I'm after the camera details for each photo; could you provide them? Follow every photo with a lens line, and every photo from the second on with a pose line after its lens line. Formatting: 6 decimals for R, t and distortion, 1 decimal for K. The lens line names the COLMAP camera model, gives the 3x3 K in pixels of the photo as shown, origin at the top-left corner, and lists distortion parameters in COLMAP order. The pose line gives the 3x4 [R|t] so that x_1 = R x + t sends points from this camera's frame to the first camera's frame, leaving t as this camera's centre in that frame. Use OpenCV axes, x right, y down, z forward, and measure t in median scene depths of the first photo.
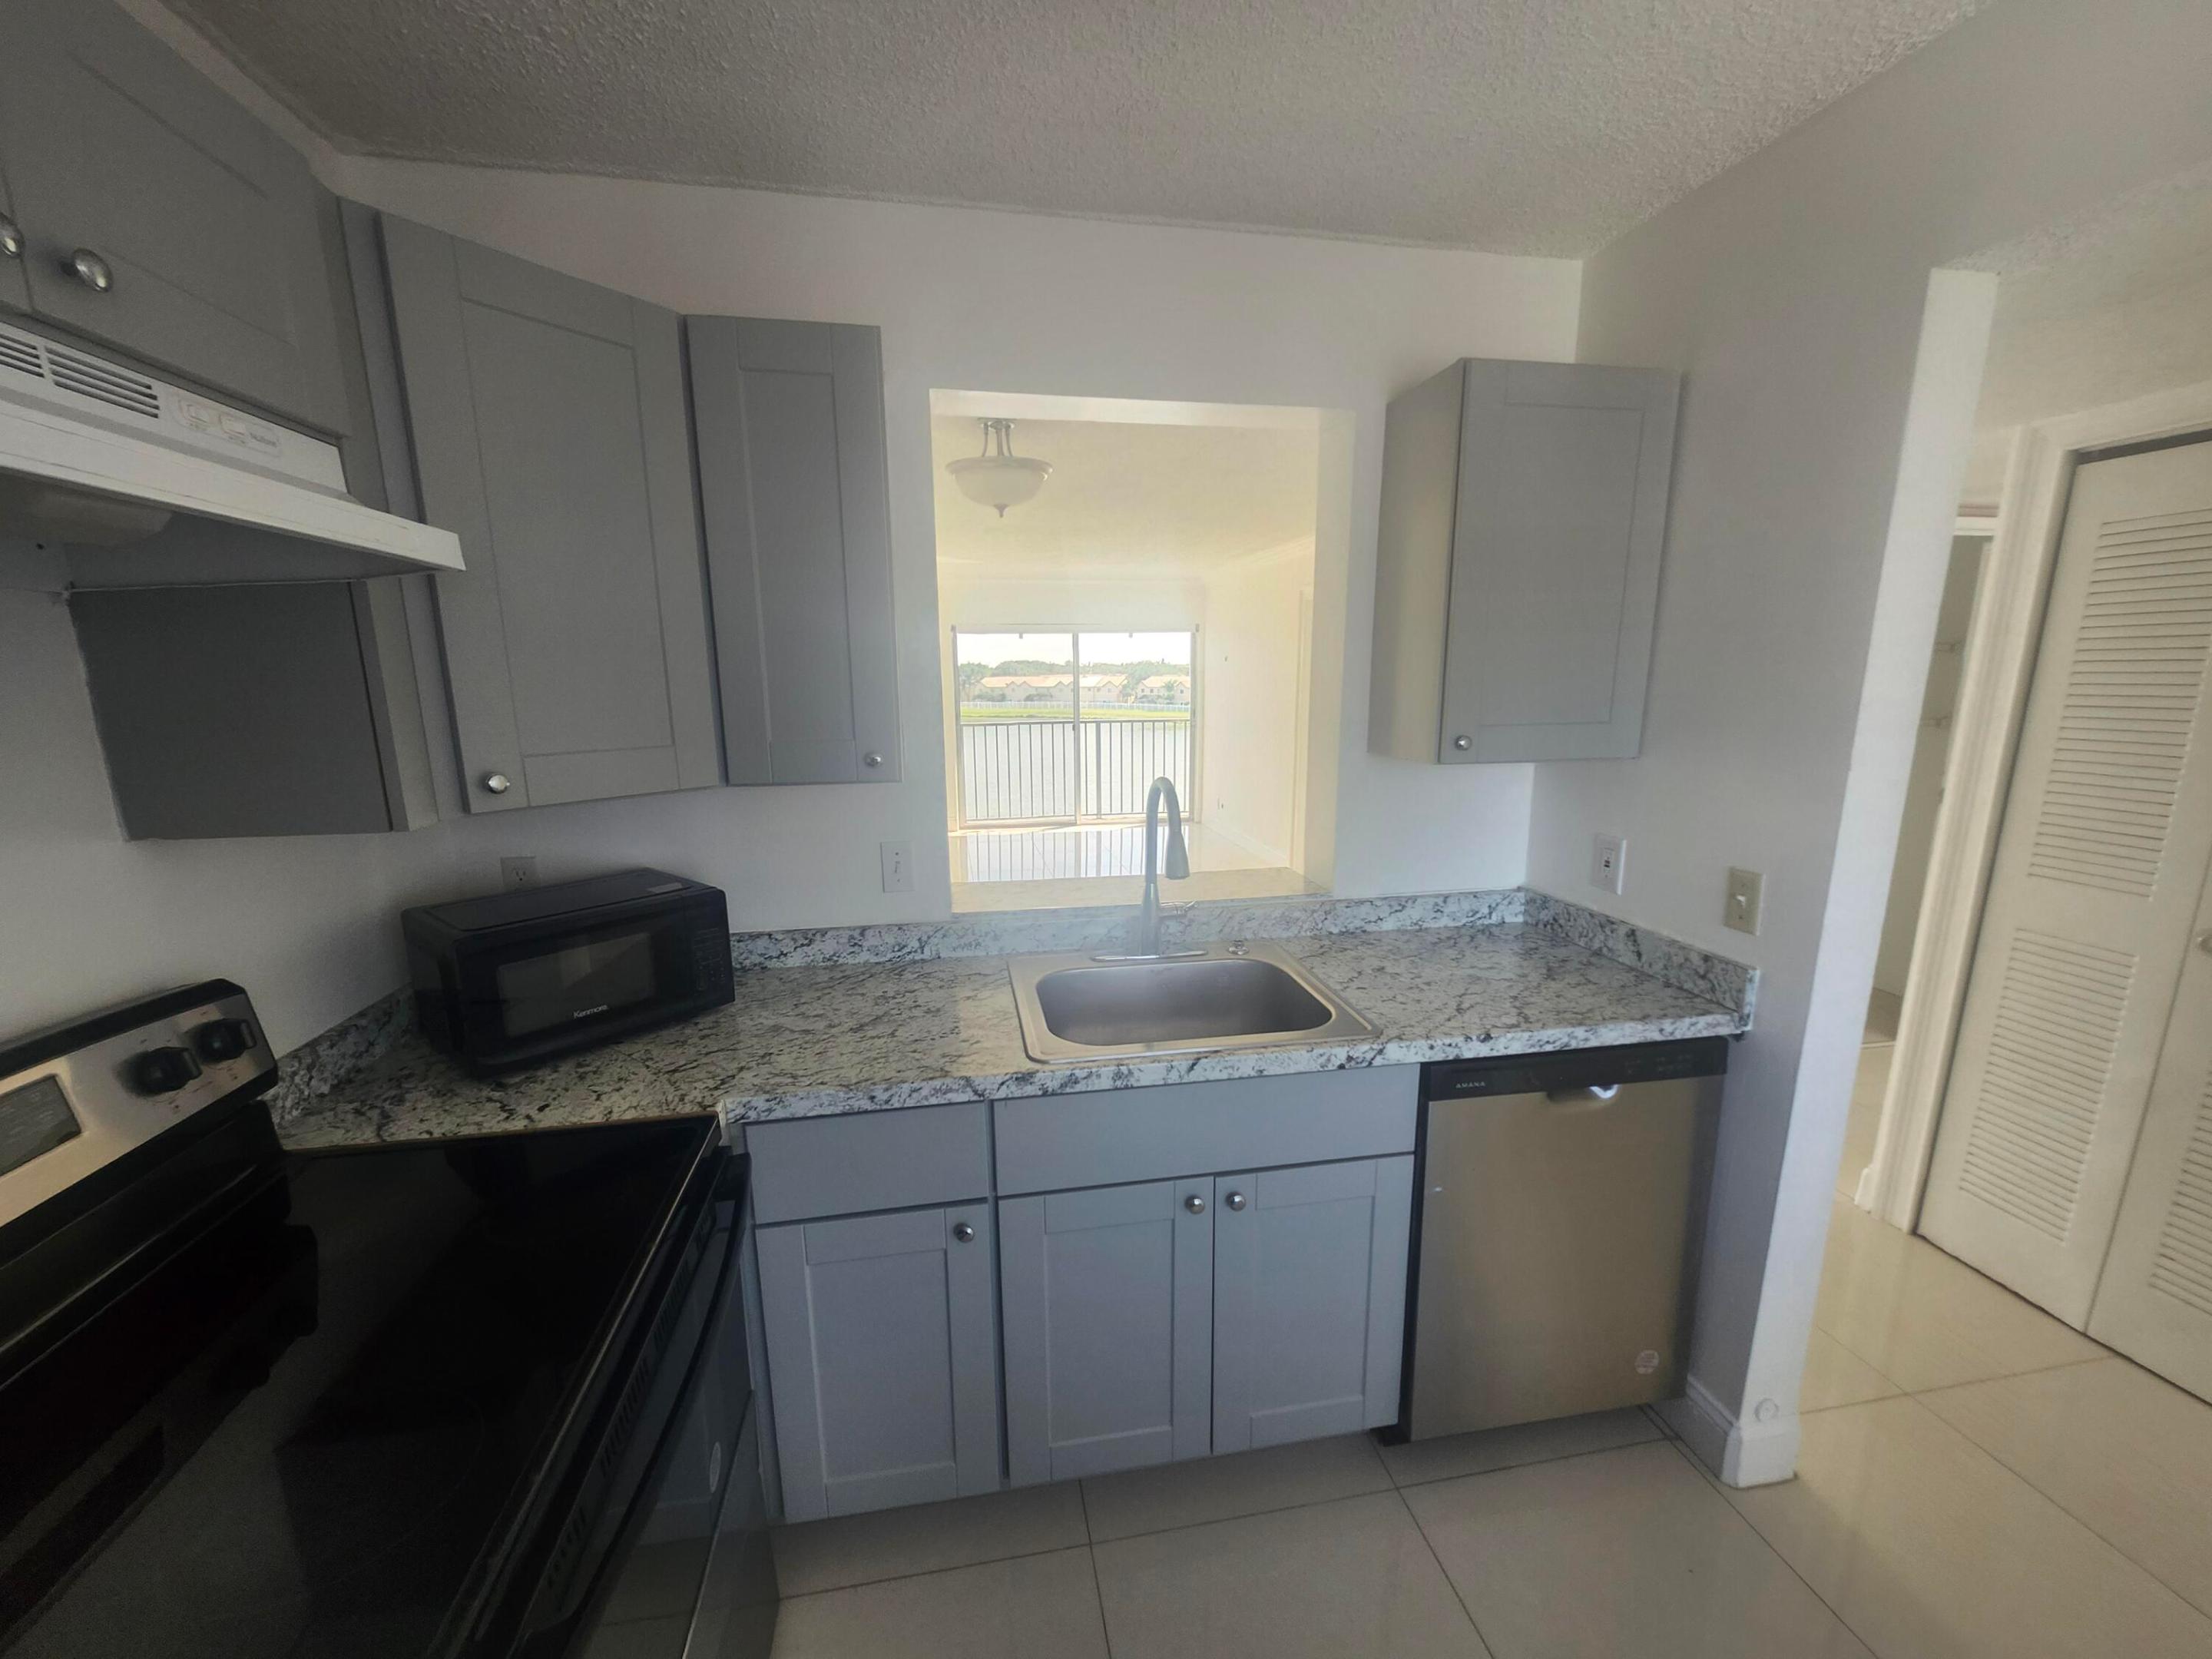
lens RADIAL K [[866.9, 0, 1082.6], [0, 866.9, 848.2], [0, 0, 1]] dist [0.002566, -0.000906]
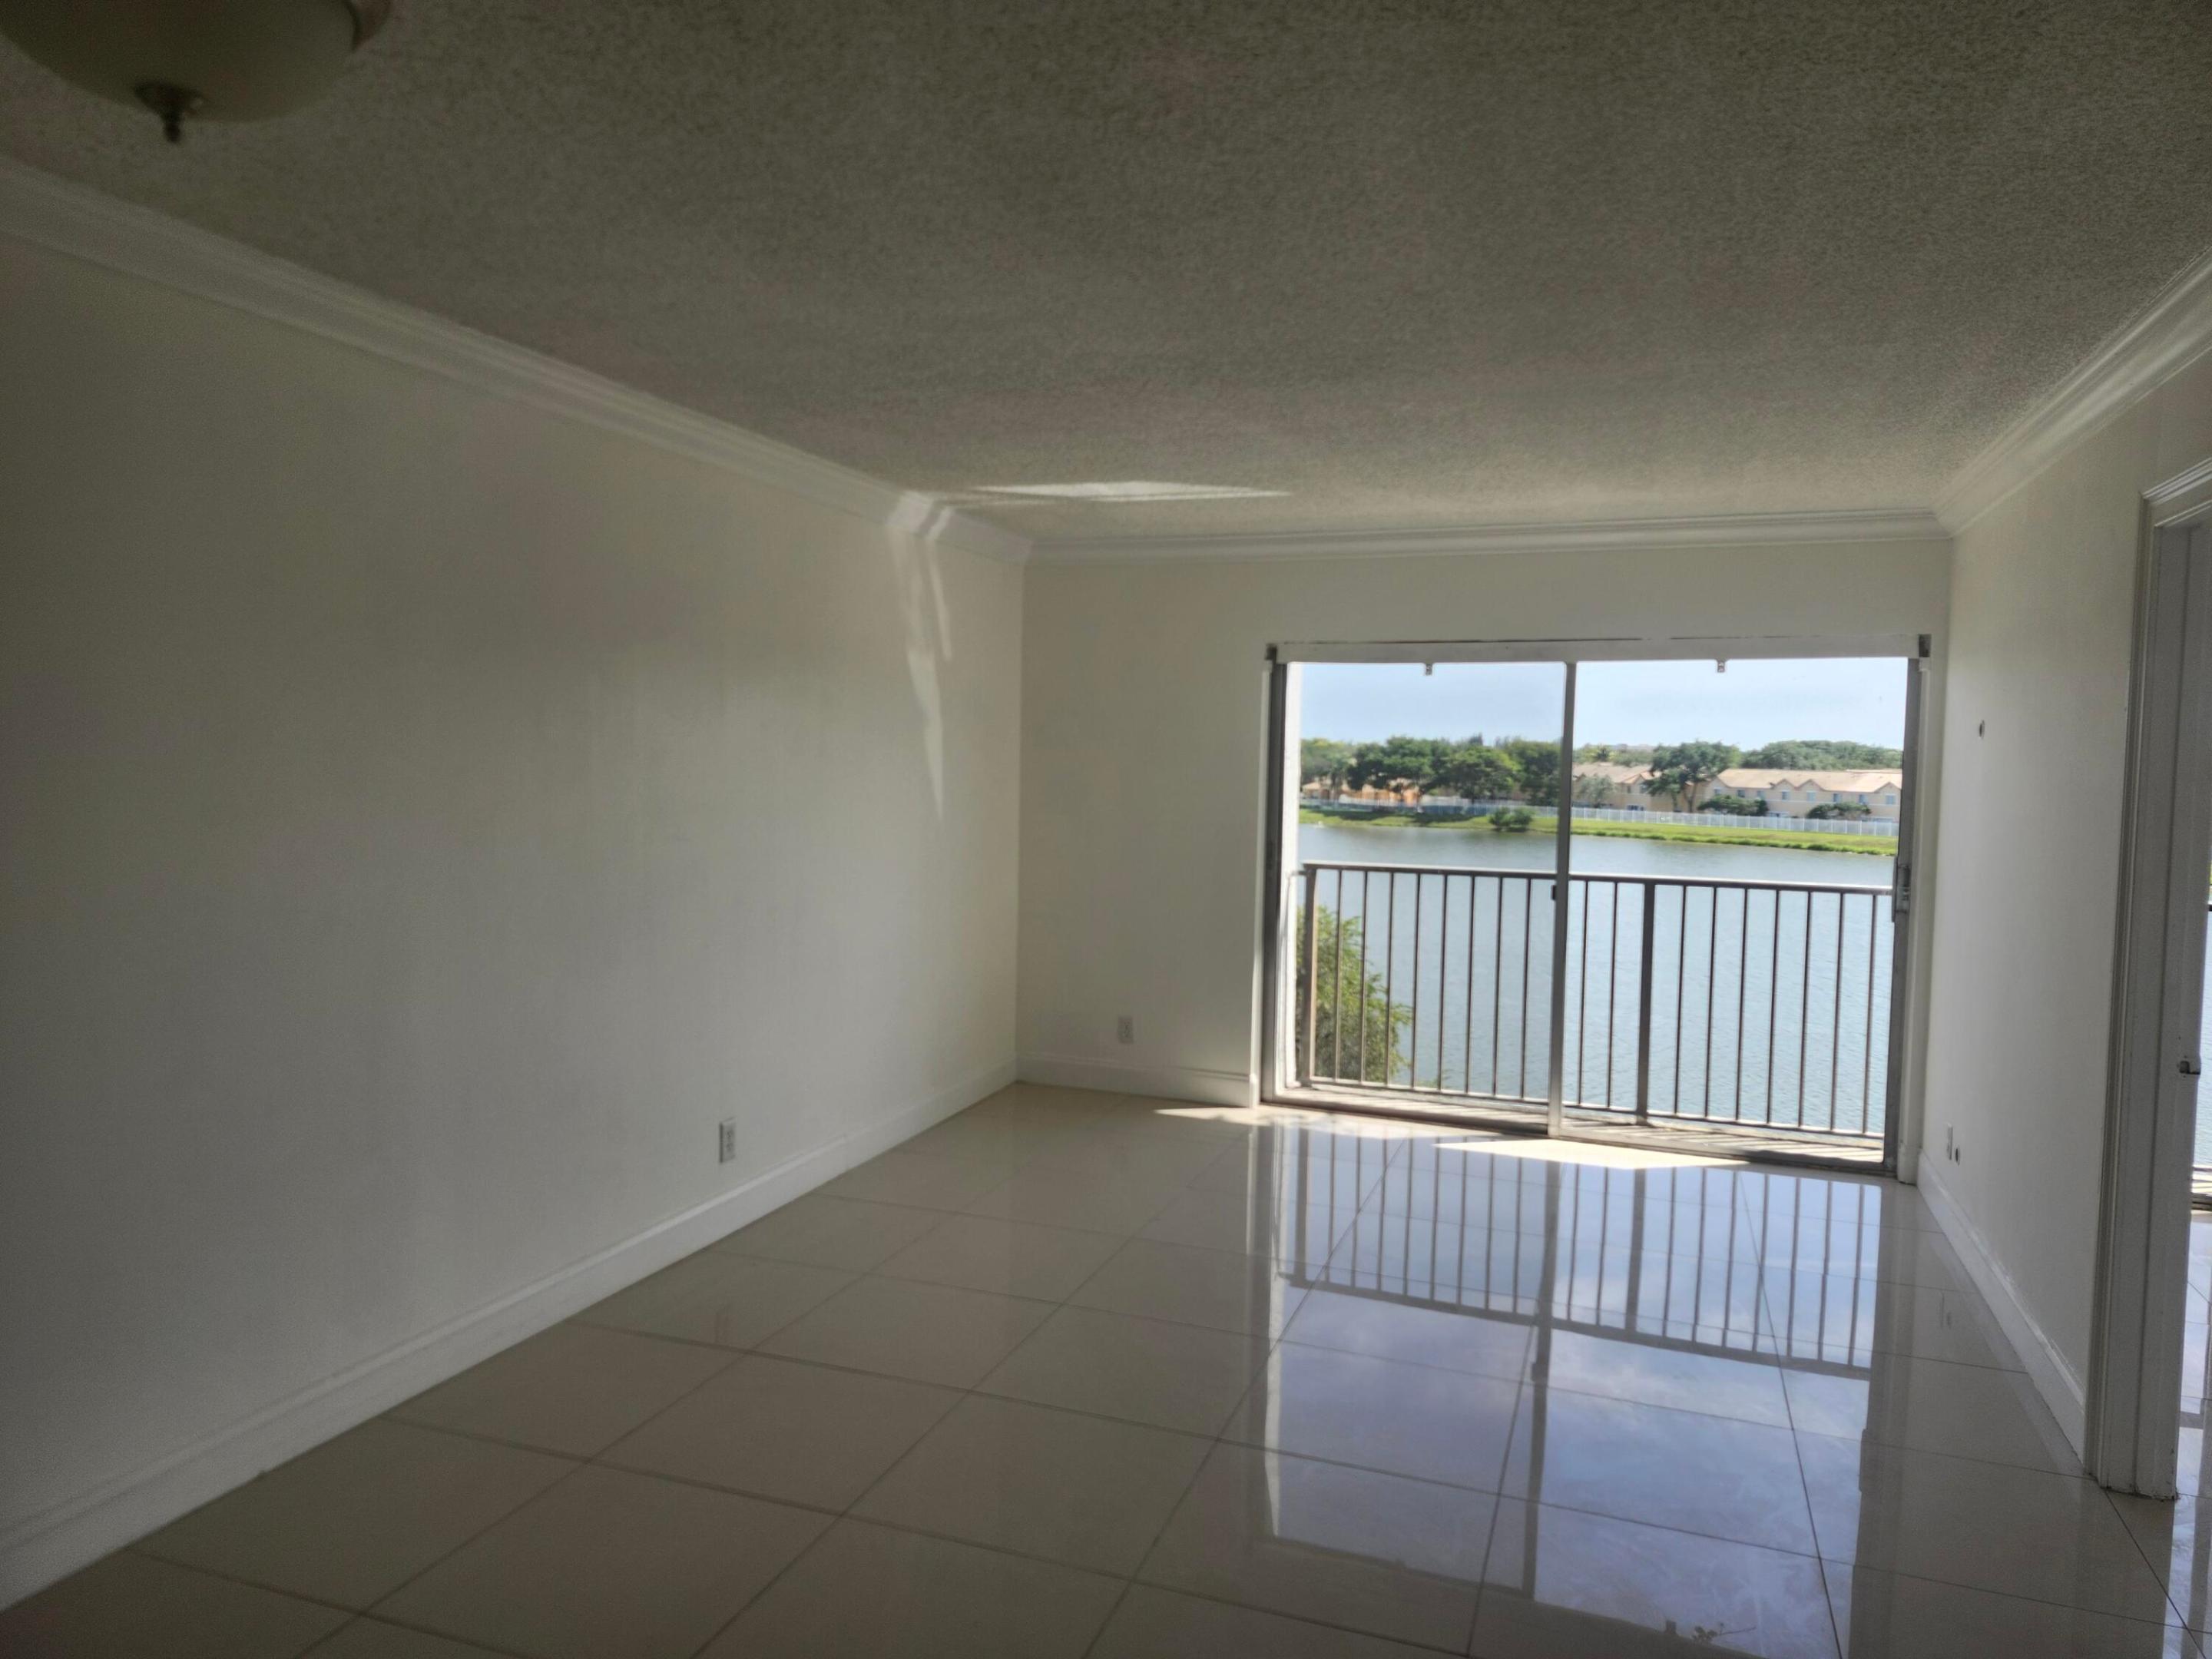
lens RADIAL K [[1514.2, 0, 1090.3], [0, 1514.2, 812.1], [0, 0, 1]] dist [0.071556, 0.000046]
pose [[0.873328, 0.041738, -0.485341, 0.795407], [-0.120042, 0.984037, -0.131380, -0.308320], [0.472111, 0.172999, 0.864398, 1.528771]]
